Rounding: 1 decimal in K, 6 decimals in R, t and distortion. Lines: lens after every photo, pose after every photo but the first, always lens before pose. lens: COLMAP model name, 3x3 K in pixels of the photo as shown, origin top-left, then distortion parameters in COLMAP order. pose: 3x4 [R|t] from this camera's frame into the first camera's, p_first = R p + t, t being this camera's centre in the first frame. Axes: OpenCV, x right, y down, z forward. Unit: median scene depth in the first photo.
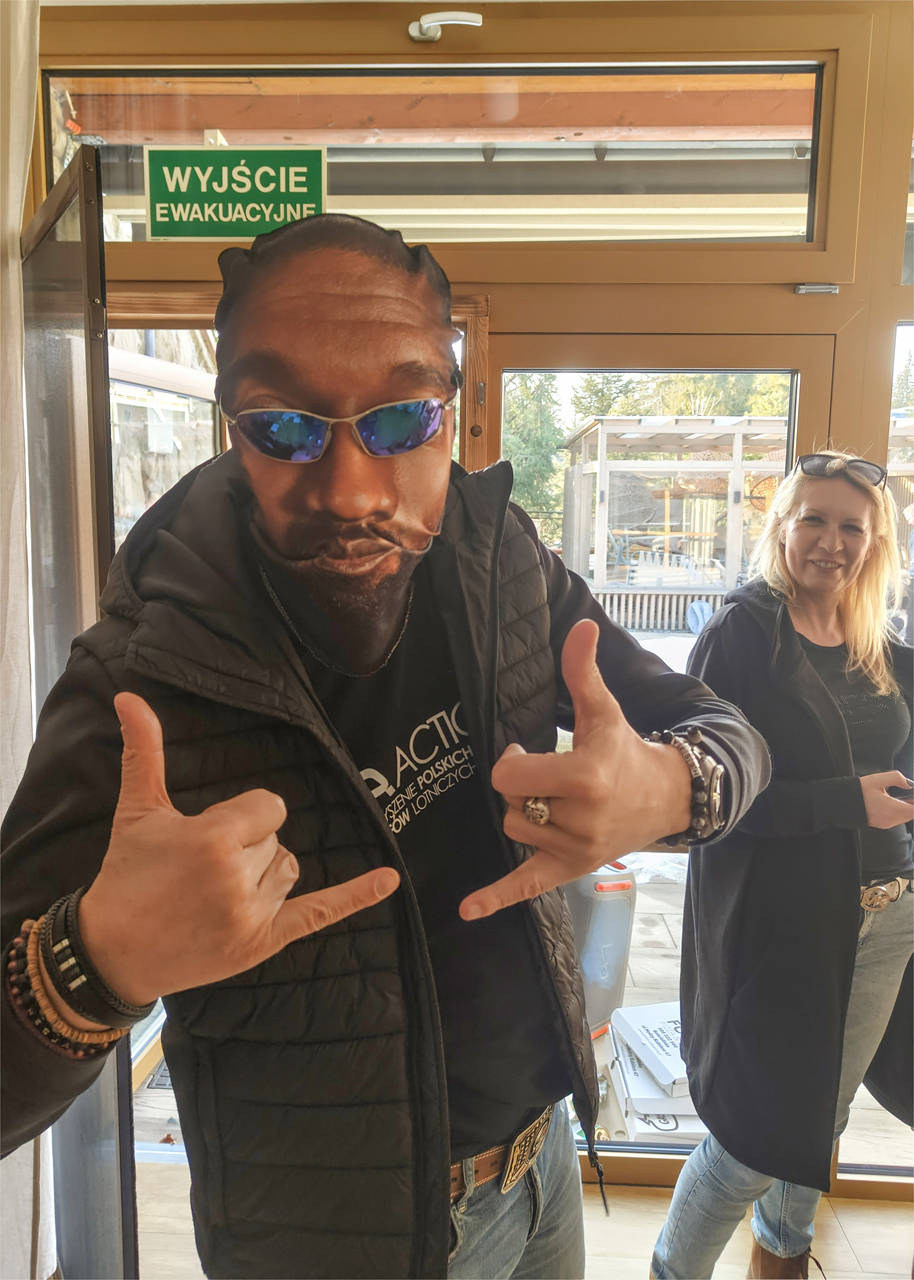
lens RADIAL K [[1083.5, 0, 454.1], [0, 1083.5, 637.8], [0, 0, 1]] dist [-0.005357, -0.000106]
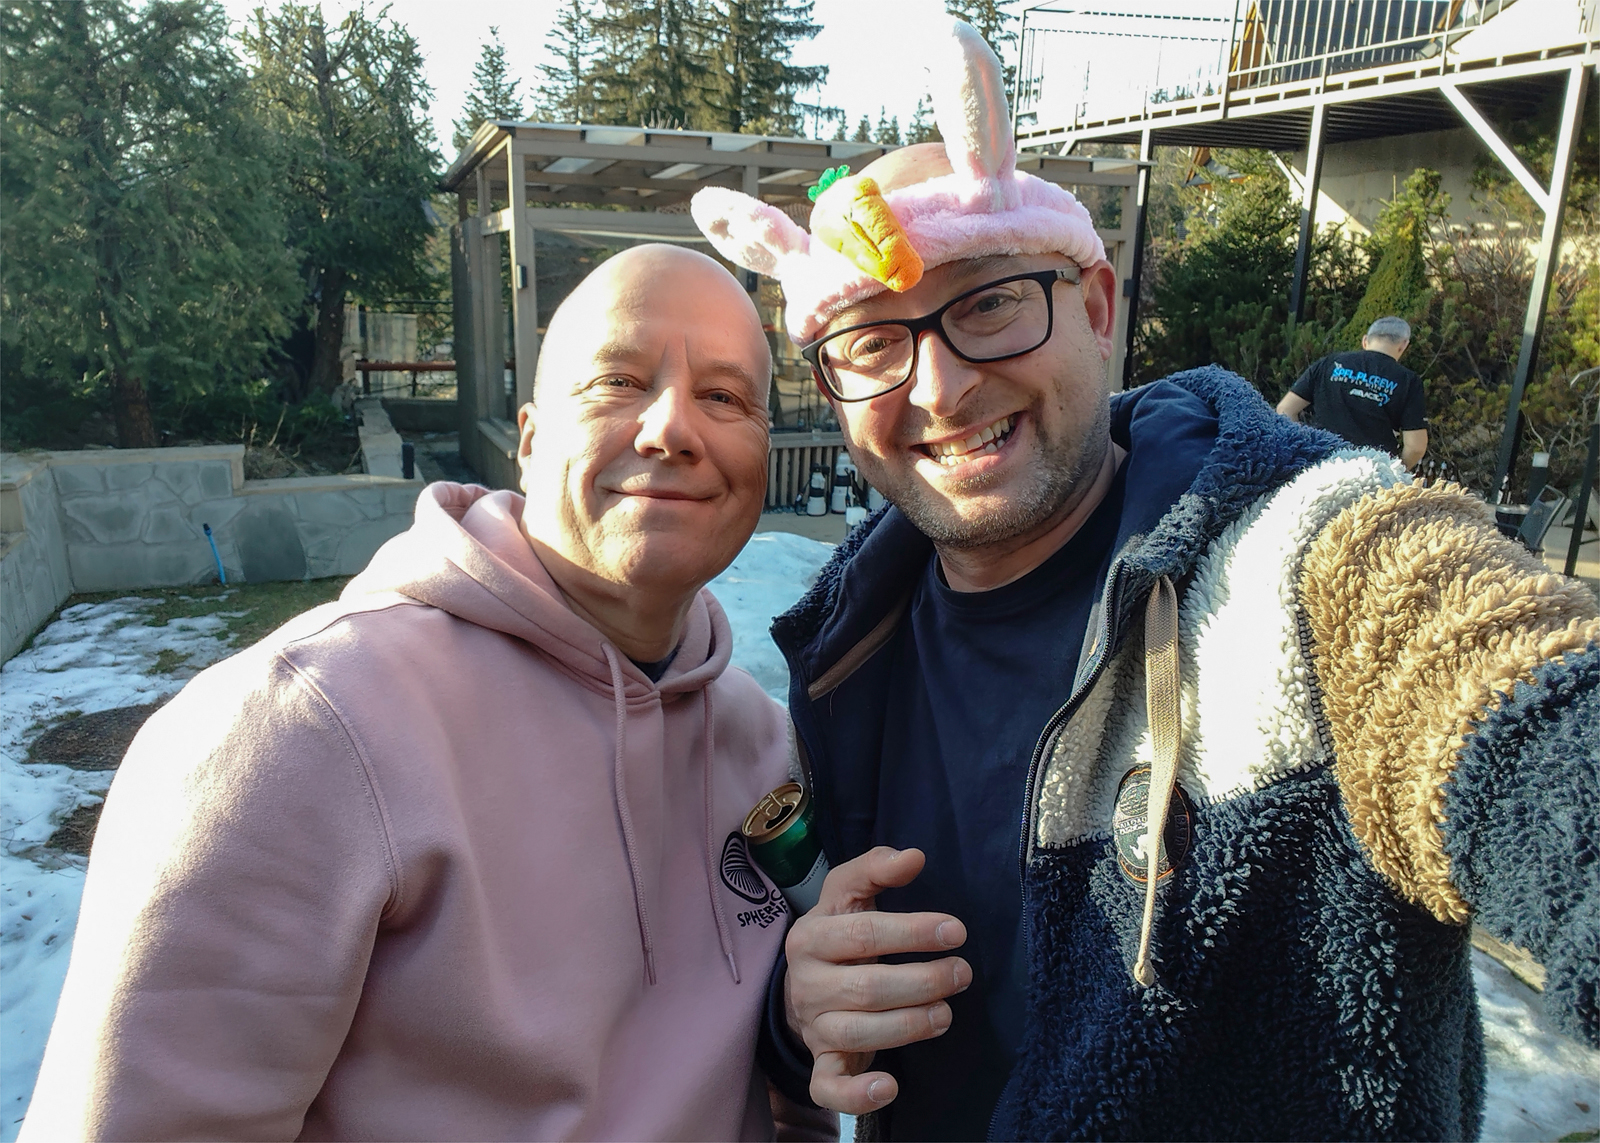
lens RADIAL K [[1068.0, 0, 796.1], [0, 1068.0, 560.4], [0, 0, 1]] dist [-0.000476, -0.000670]
pose [[0.921425, -0.081033, 0.380013, 0.040663], [0.036196, 0.991660, 0.123696, -0.041015], [-0.386867, -0.100222, 0.916673, 0.380894]]
